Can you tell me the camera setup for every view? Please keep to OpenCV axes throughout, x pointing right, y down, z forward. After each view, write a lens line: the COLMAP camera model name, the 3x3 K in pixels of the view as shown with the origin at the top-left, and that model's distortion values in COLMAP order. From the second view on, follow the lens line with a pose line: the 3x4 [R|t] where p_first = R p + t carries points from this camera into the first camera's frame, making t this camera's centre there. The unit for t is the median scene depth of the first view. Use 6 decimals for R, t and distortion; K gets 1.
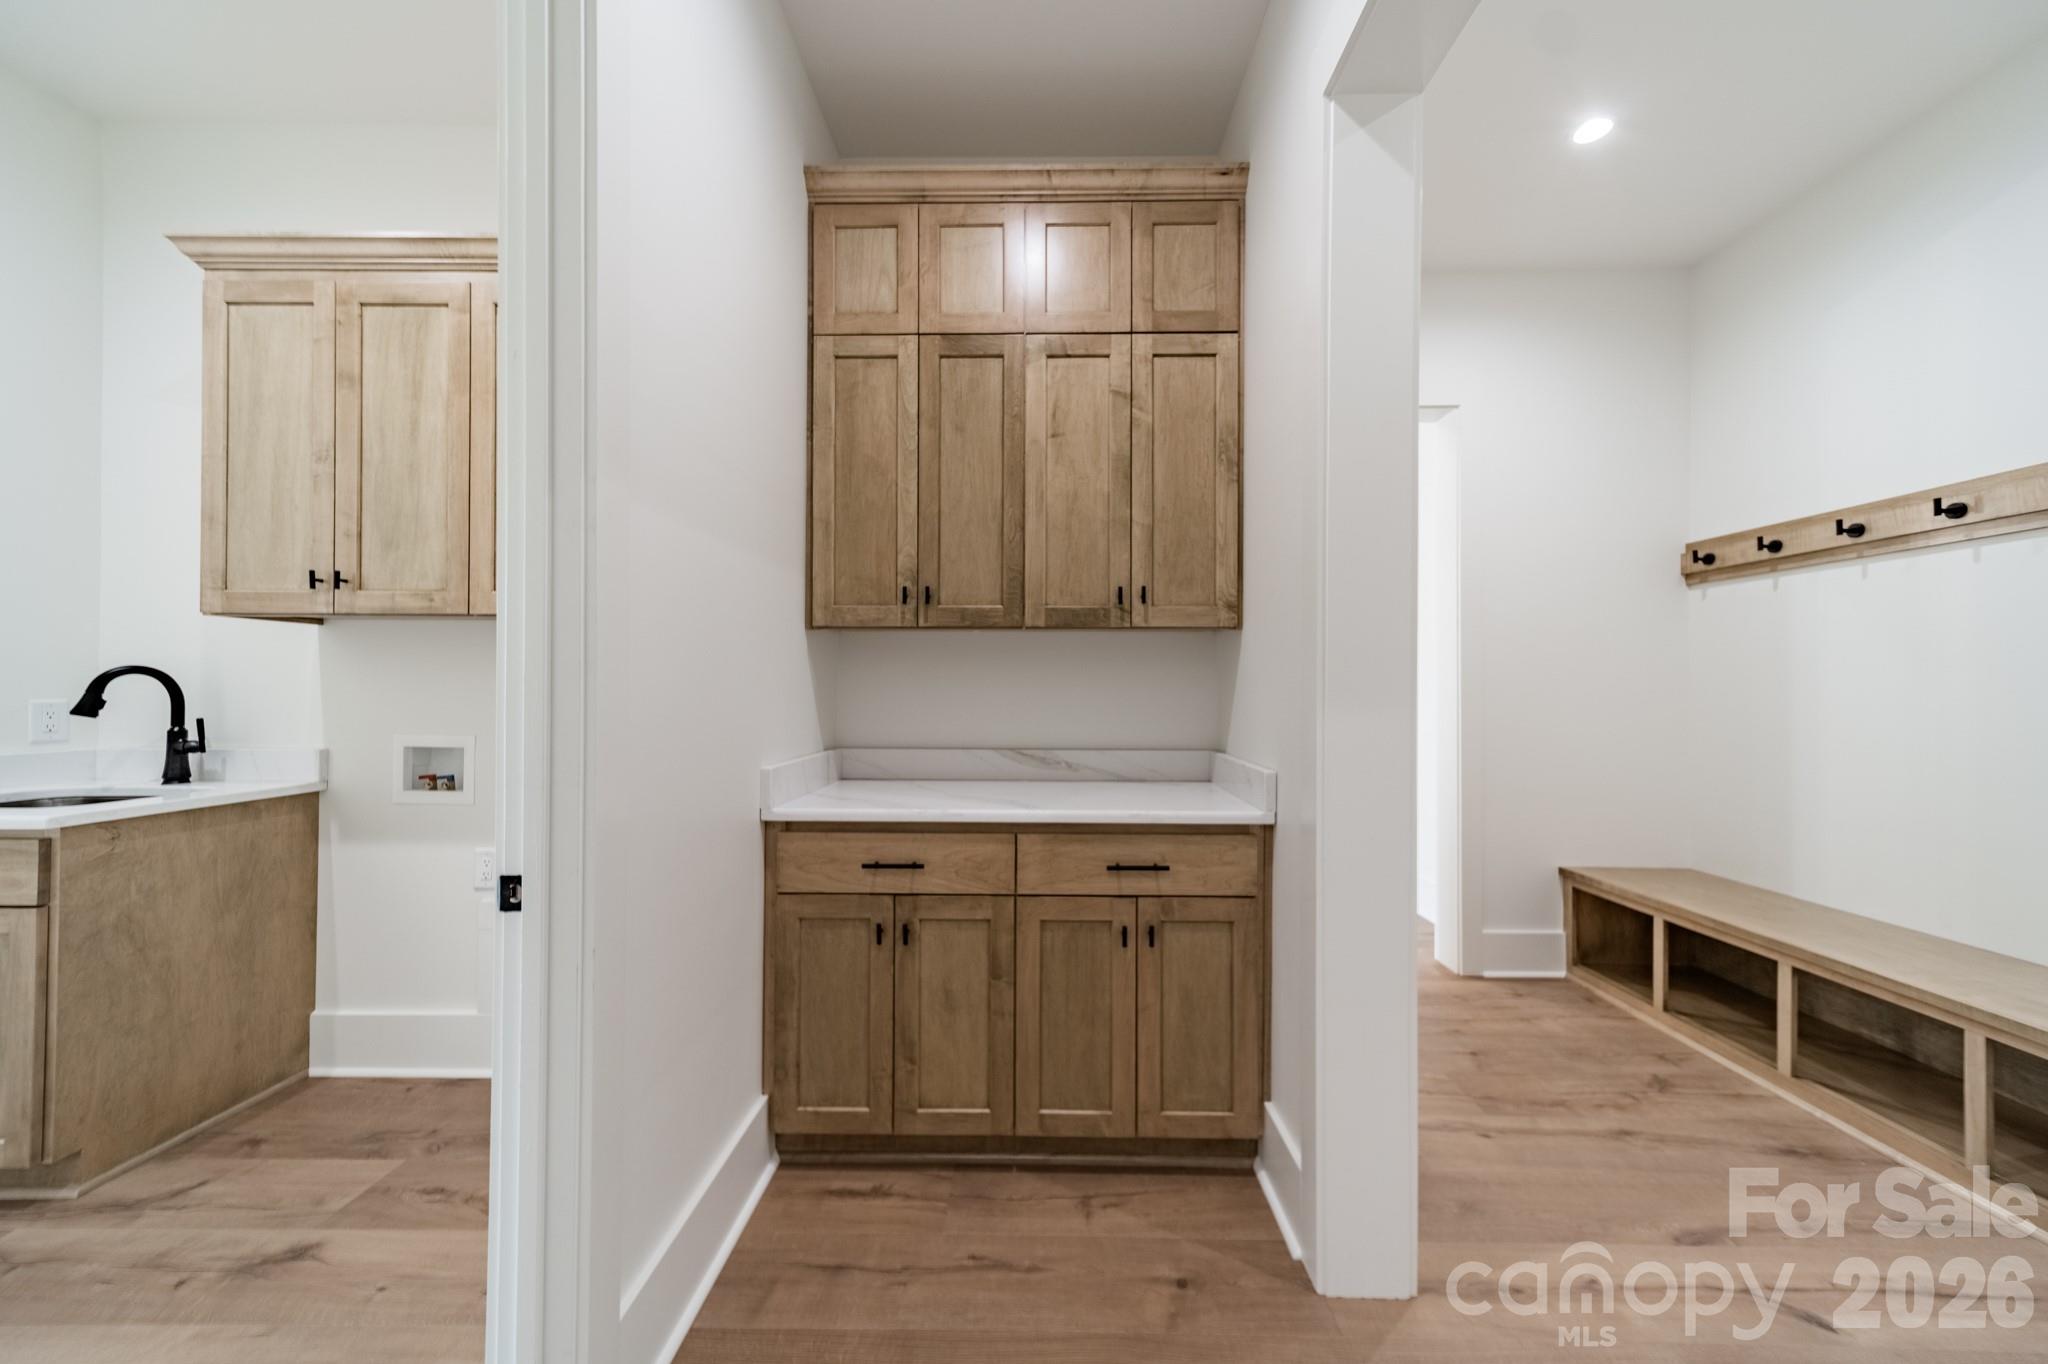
lens RADIAL K [[714.9, 0, 1040.6], [0, 714.9, 682.7], [0, 0, 1]] dist [0.005354, 0.000391]
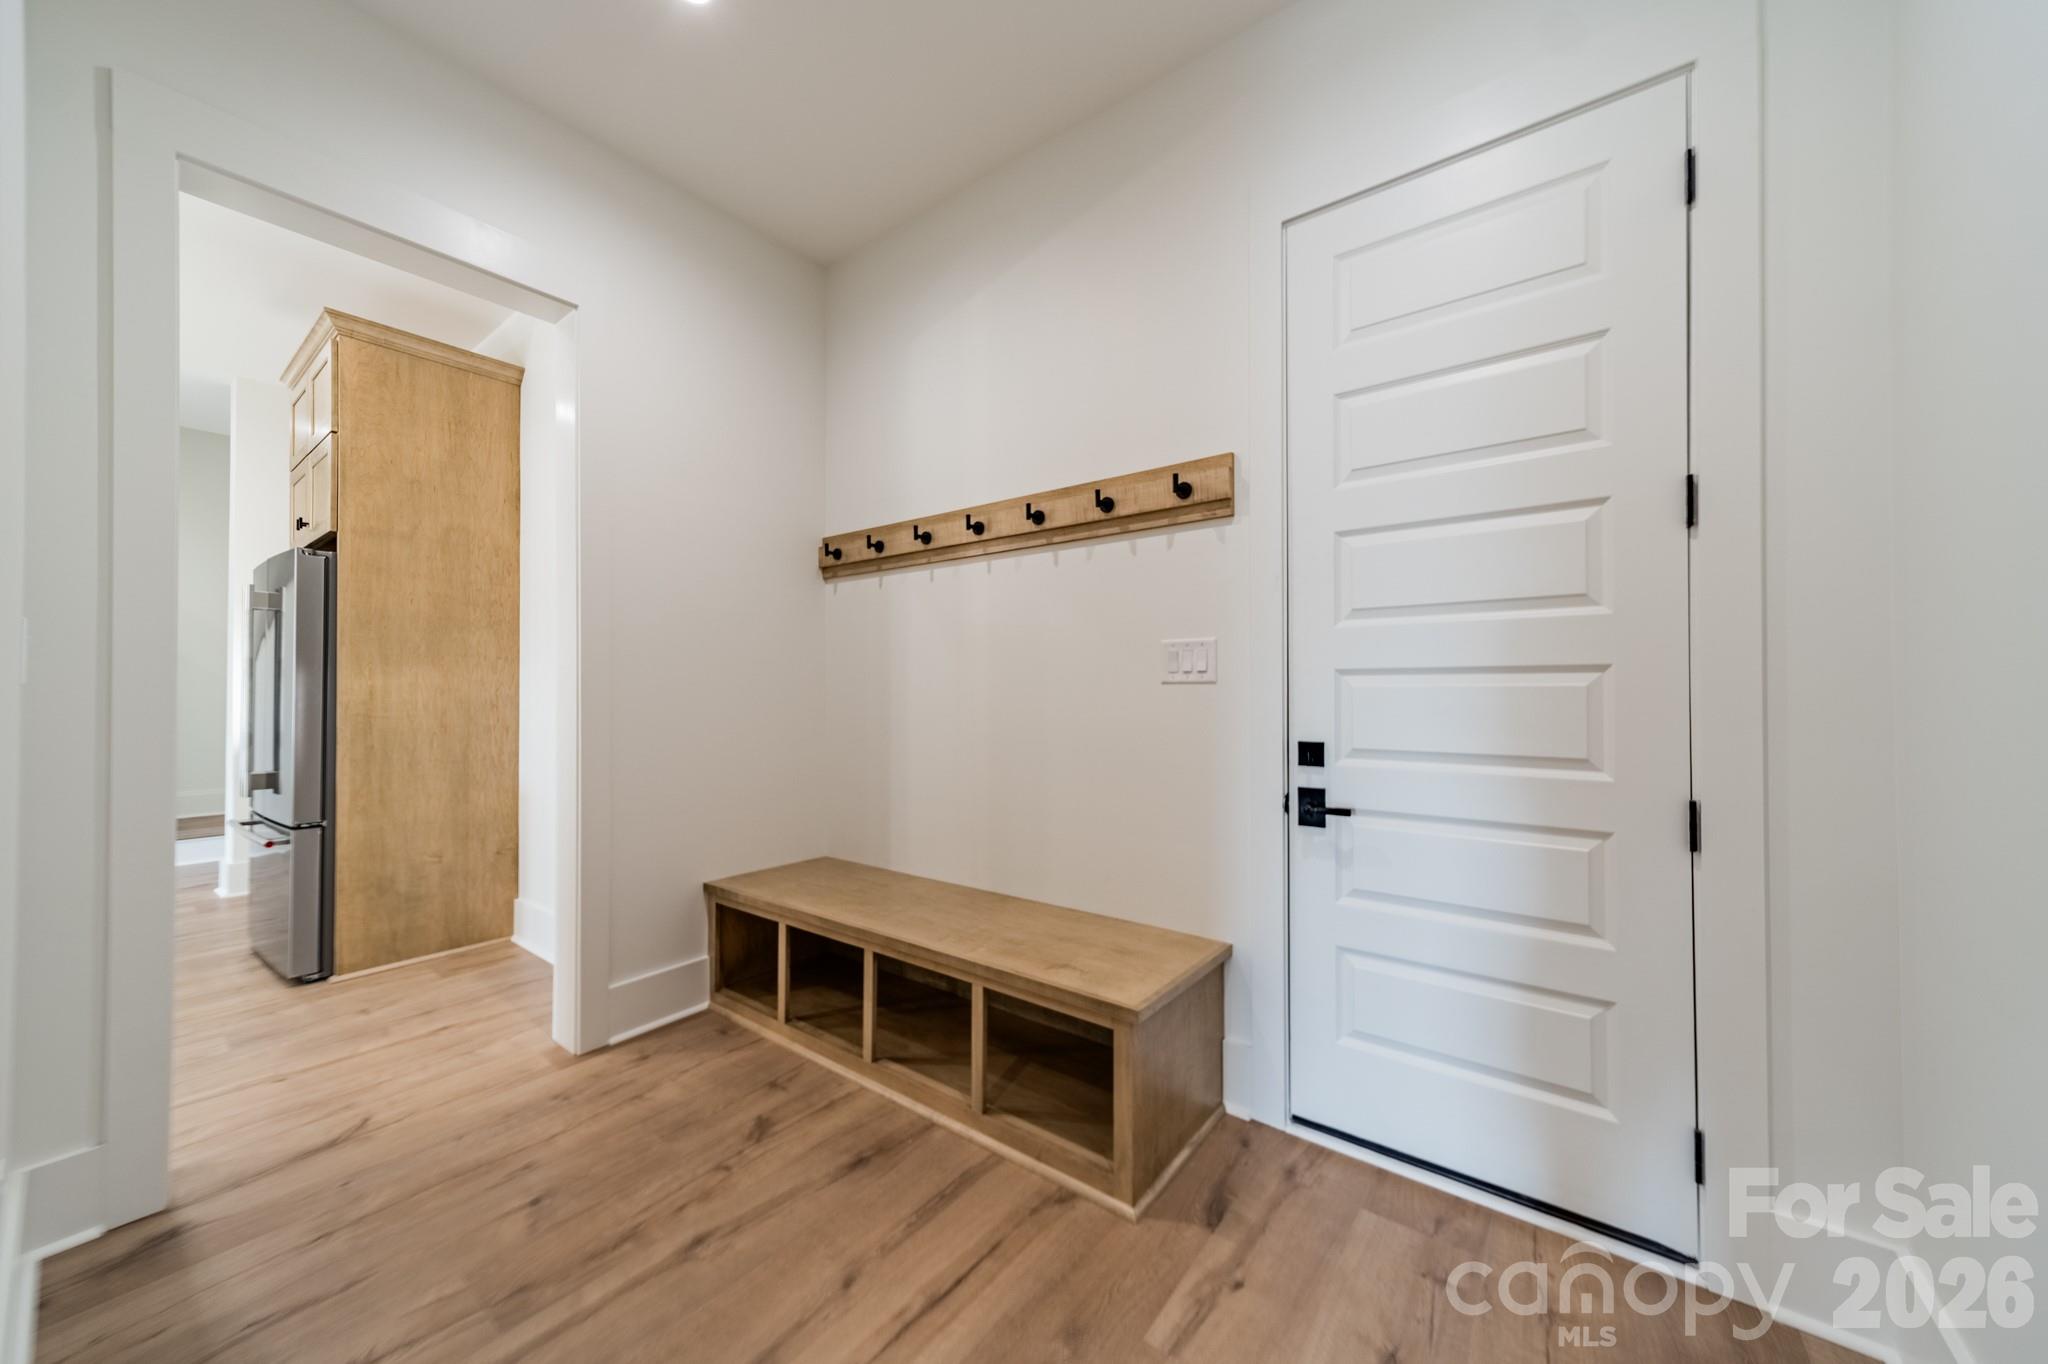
lens RADIAL K [[714.9, 0, 1027.5], [0, 714.9, 684.4], [0, 0, 1]] dist [0.005354, 0.000391]
pose [[0.598397, 0.000184, 0.801200, 0.351369], [0.001754, 0.999997, -0.001540, 0.022180], [-0.801198, 0.002327, 0.598395, 0.216341]]
